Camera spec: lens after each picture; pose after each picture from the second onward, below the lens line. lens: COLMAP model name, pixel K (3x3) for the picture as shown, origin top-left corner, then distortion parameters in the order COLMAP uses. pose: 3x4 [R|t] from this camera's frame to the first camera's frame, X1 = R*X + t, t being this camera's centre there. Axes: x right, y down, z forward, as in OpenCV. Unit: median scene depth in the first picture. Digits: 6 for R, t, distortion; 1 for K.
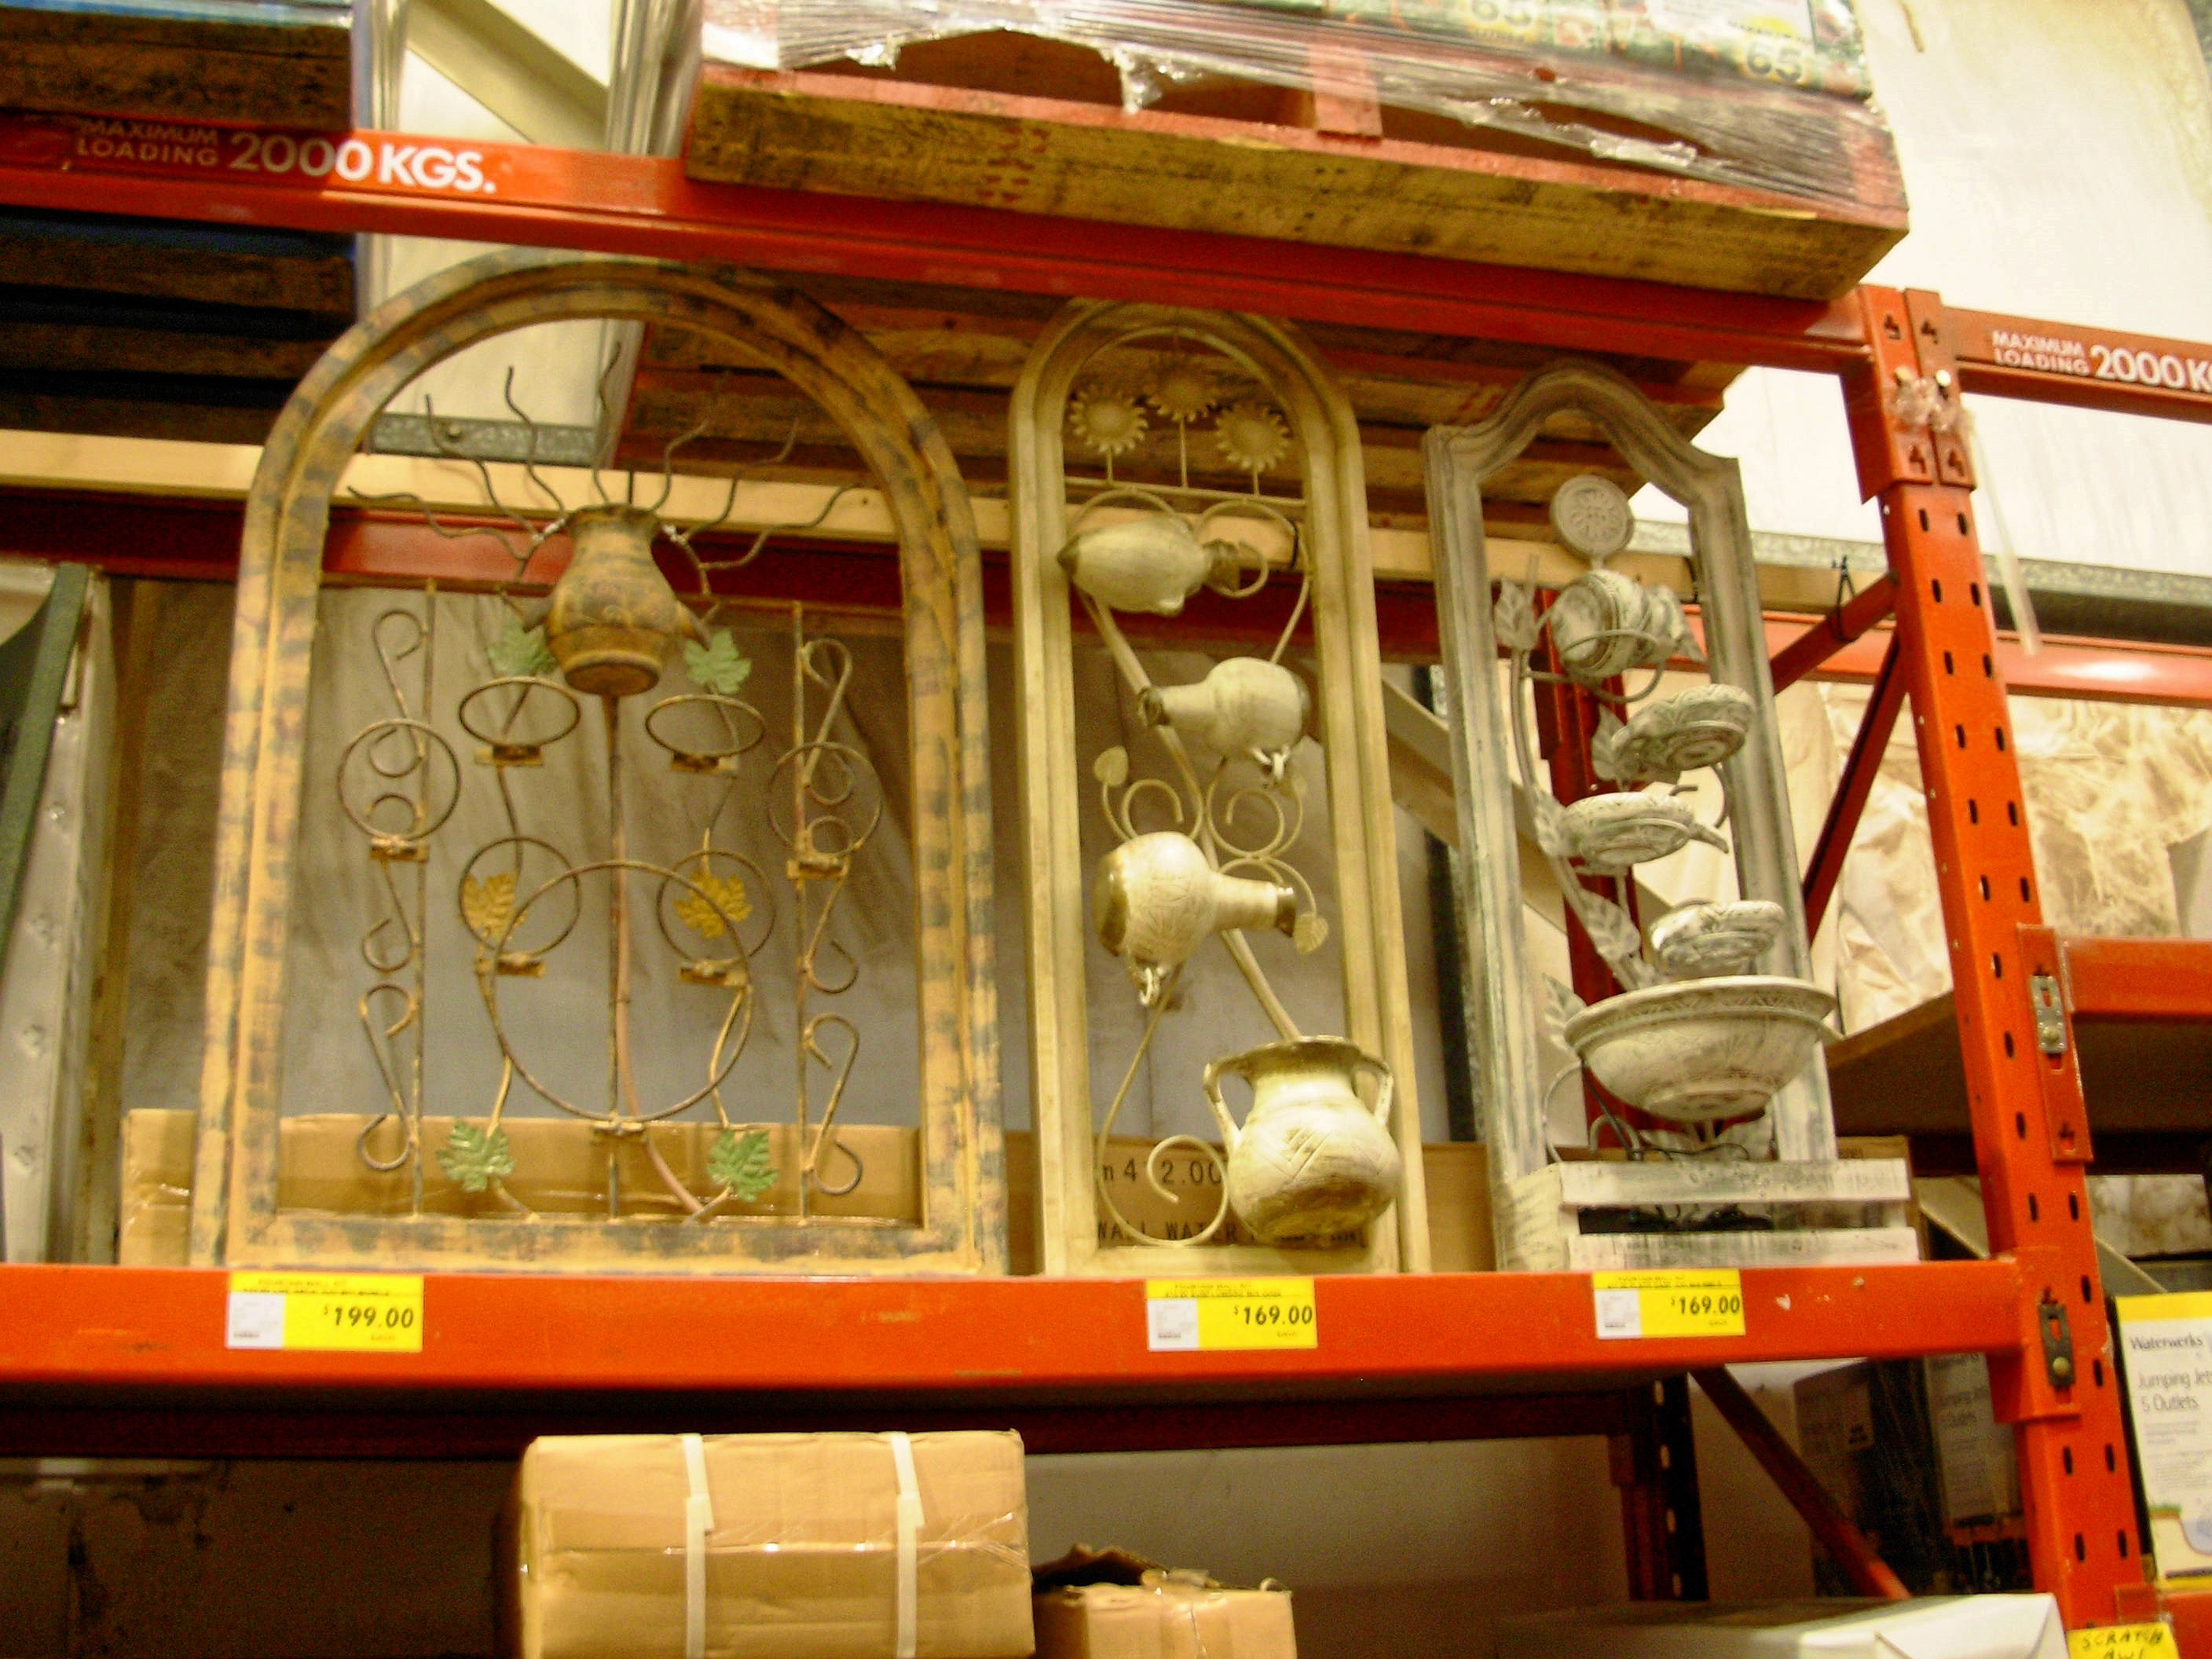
lens RADIAL K [[2553.7, 0, 1079.2], [0, 2553.7, 827.9], [0, 0, 1]] dist [-0.229773, 0.198740]
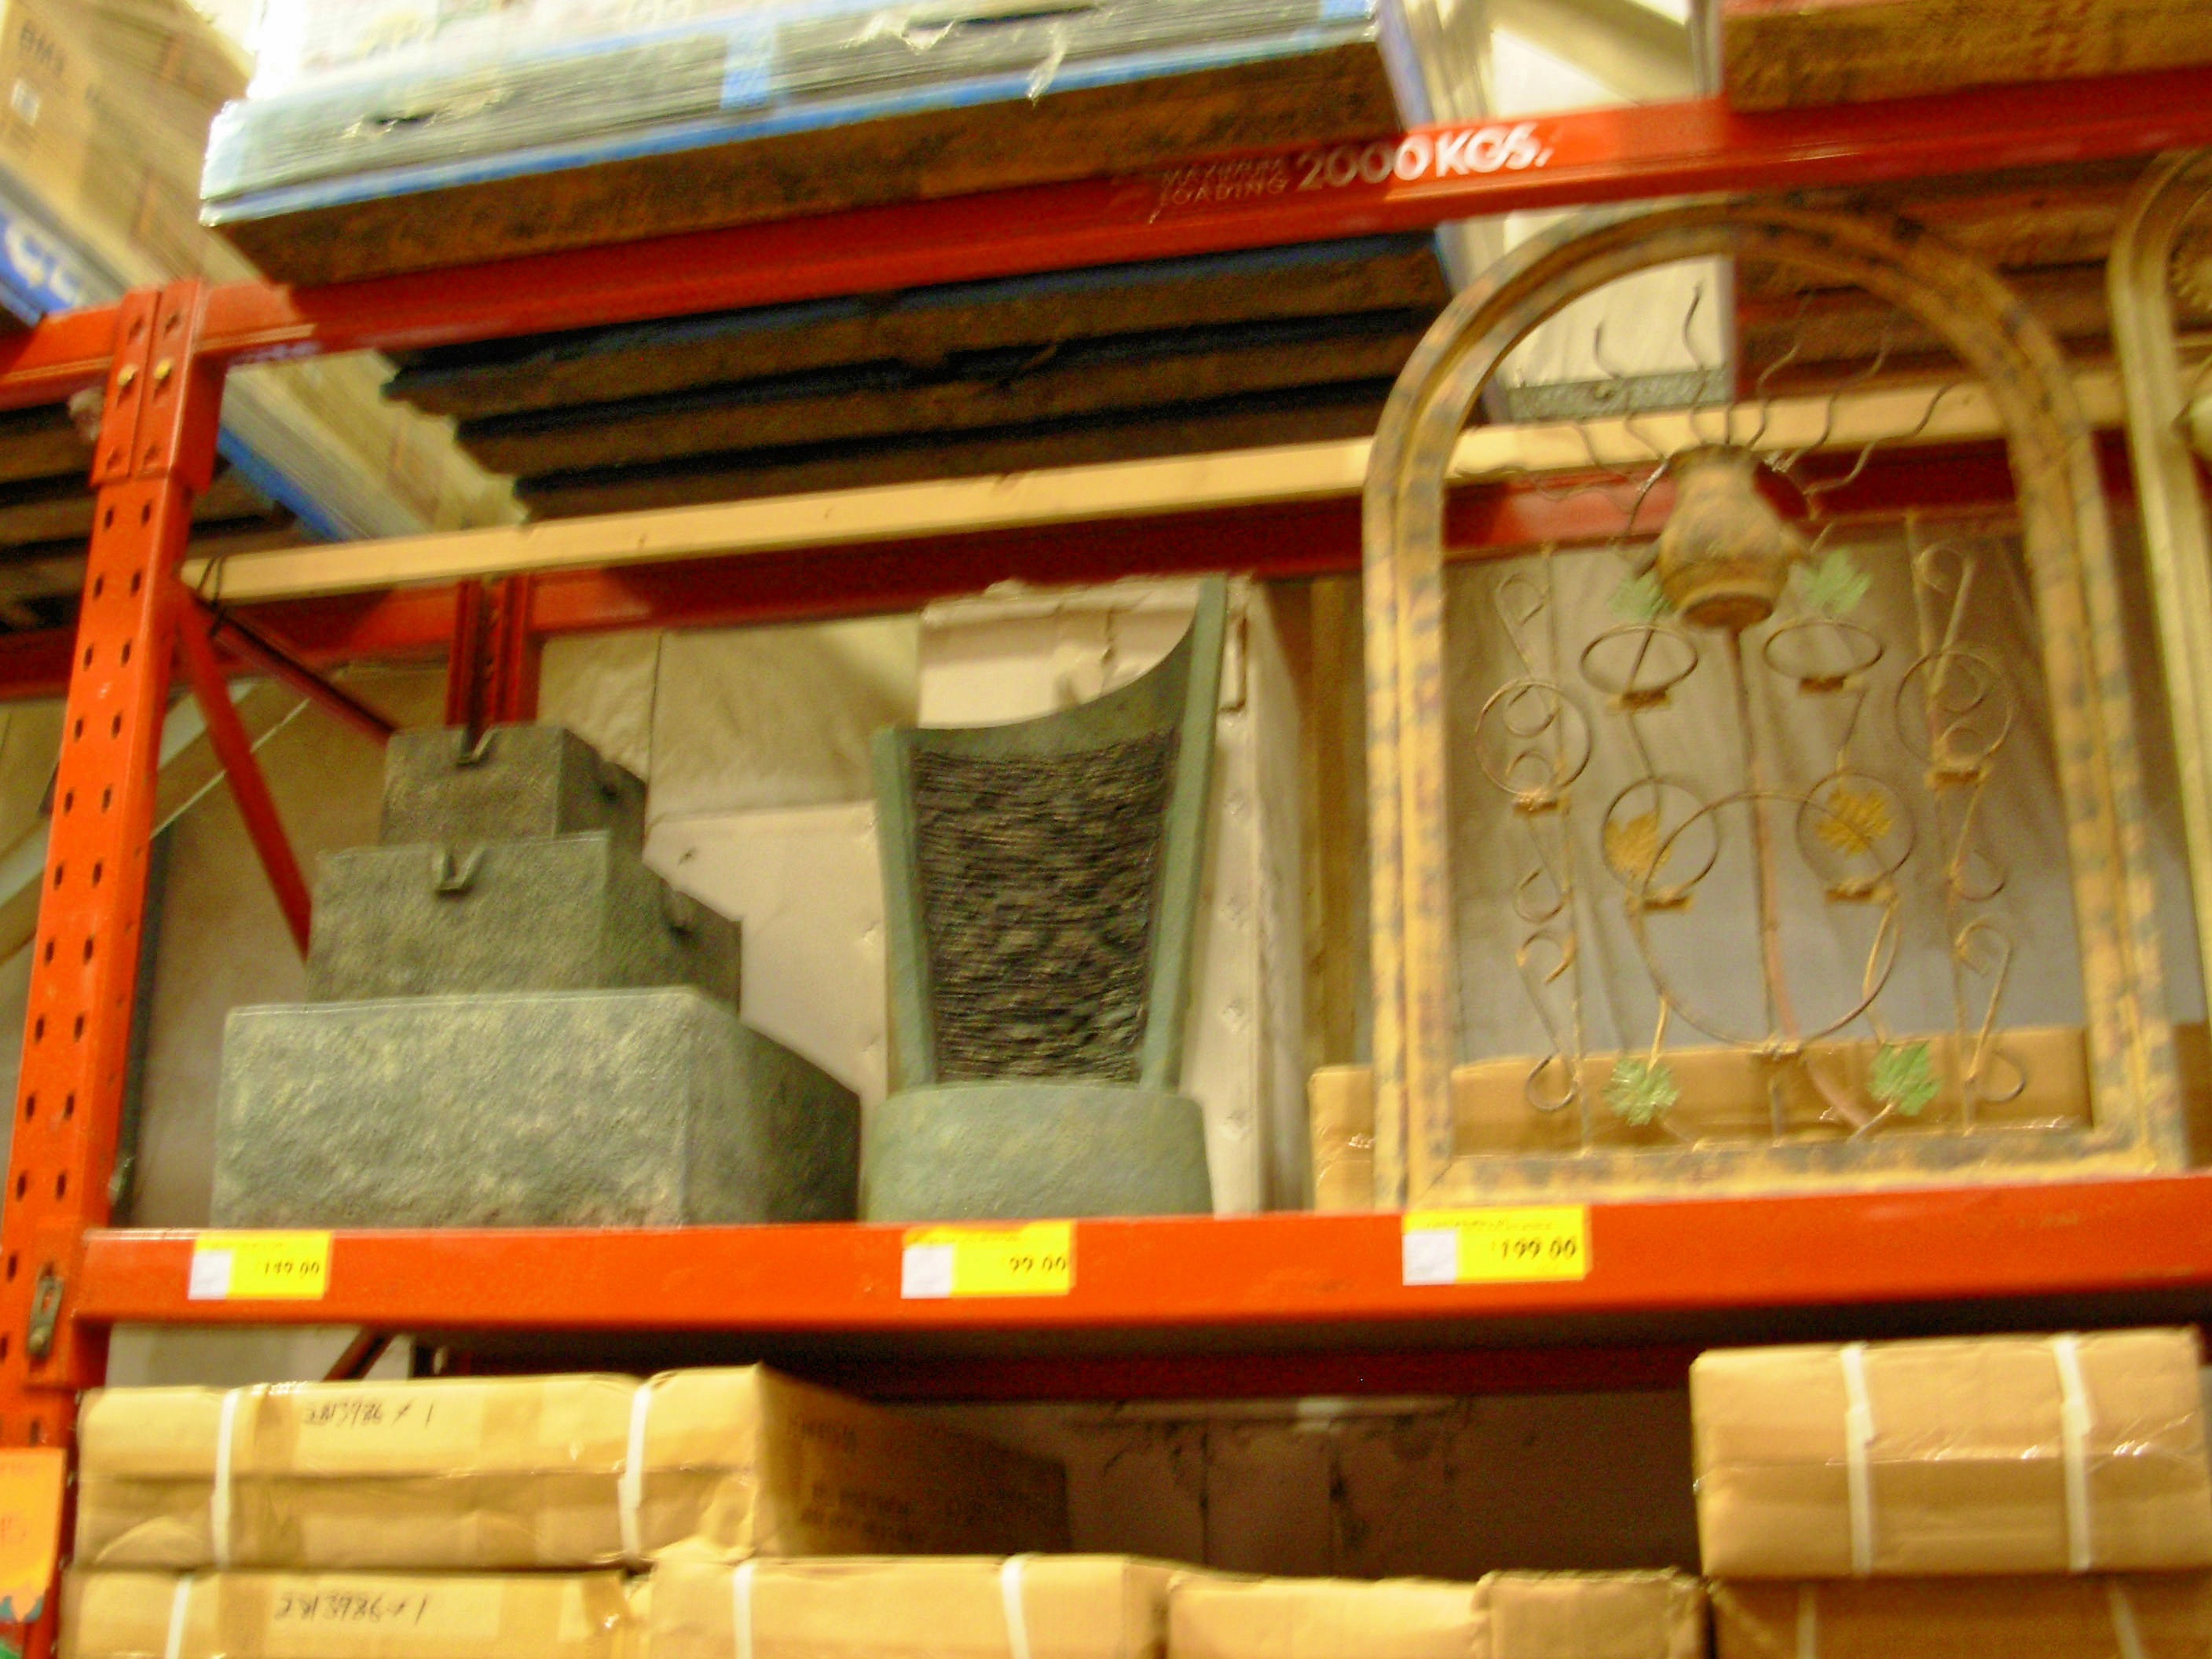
lens RADIAL K [[2553.7, 0, 1079.2], [0, 2553.7, 827.9], [0, 0, 1]] dist [-0.229773, 0.198740]
pose [[0.867808, -0.103731, -0.485951, 0.072053], [0.113299, 0.993513, -0.009747, 0.007548], [0.483810, -0.046599, 0.873931, -0.013282]]
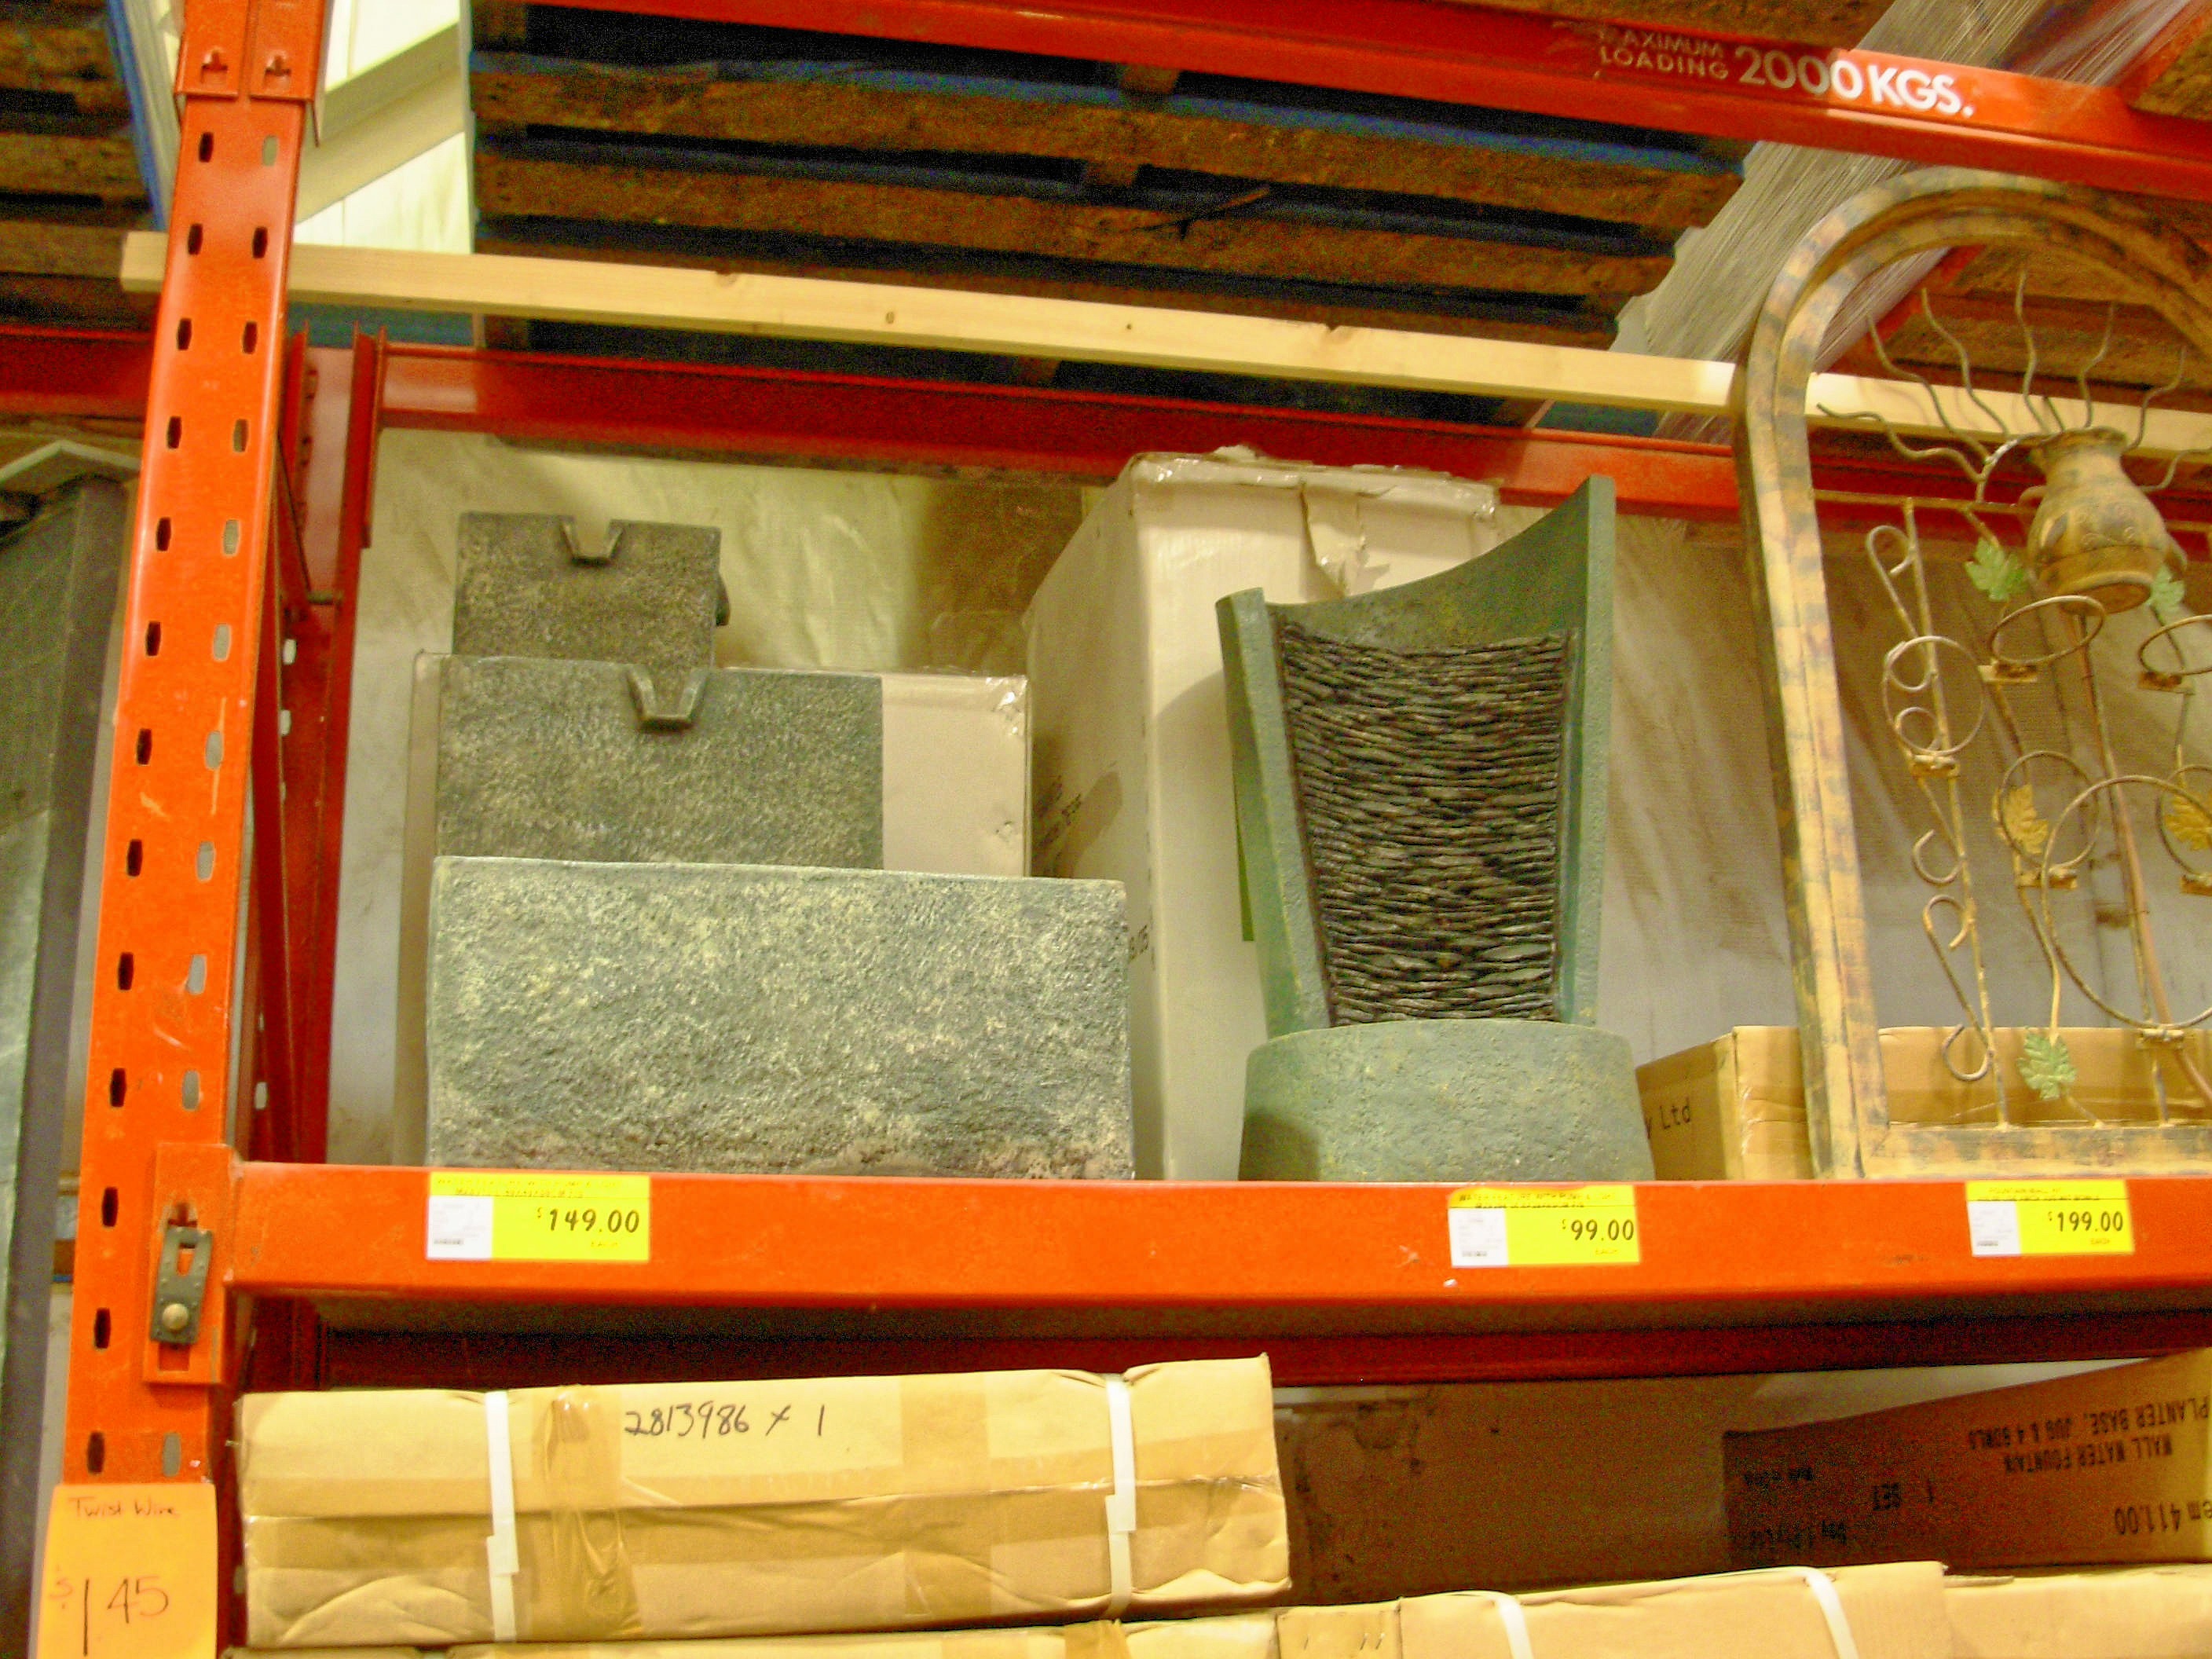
lens RADIAL K [[2553.7, 0, 1079.2], [0, 2553.7, 827.9], [0, 0, 1]] dist [-0.229773, 0.198740]
pose [[0.998869, -0.003612, -0.047406, -0.560864], [0.004915, 0.999612, 0.027413, 0.004617], [0.047288, -0.027615, 0.998499, -0.019045]]
